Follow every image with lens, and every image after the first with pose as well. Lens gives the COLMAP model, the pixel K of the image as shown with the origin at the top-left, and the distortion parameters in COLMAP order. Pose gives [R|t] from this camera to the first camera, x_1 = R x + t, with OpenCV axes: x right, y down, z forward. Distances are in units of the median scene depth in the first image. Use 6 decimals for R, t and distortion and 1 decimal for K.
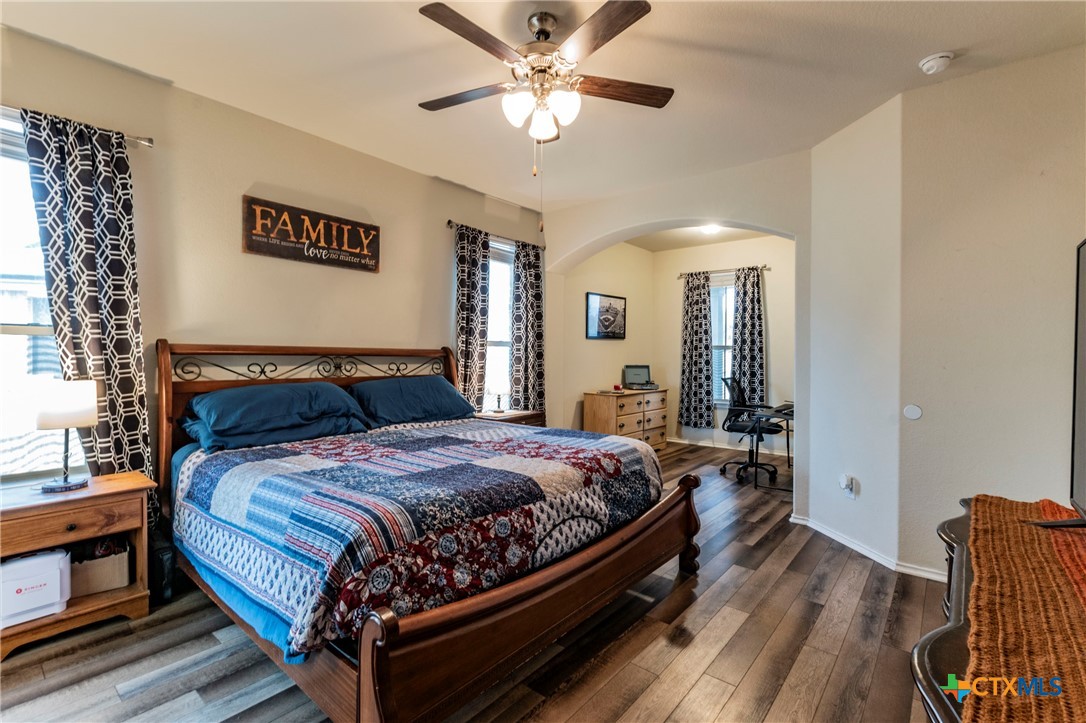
lens RADIAL K [[478.6, 0, 551.7], [0, 478.6, 360.1], [0, 0, 1]] dist [0.005396, -0.002678]
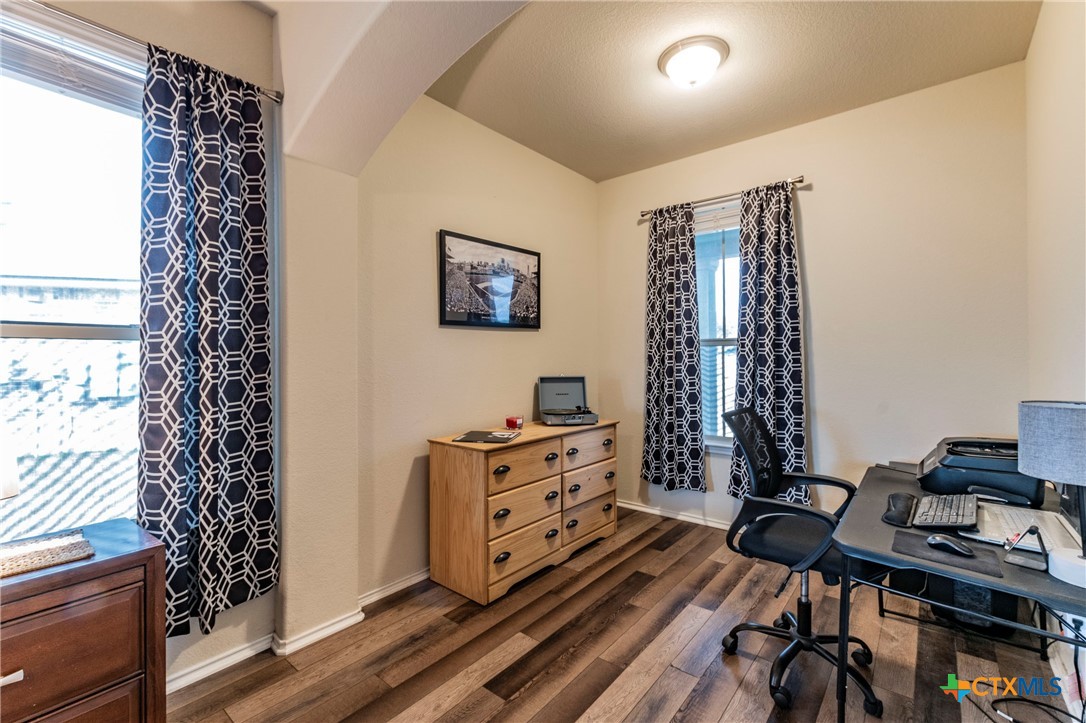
lens RADIAL K [[478.6, 0, 543.9], [0, 478.6, 360.5], [0, 0, 1]] dist [0.005396, -0.002678]
pose [[0.999920, -0.012247, 0.003304, 0.162375], [0.012270, 0.999898, -0.007280, -0.004249], [-0.003215, 0.007320, 0.999968, 0.475339]]
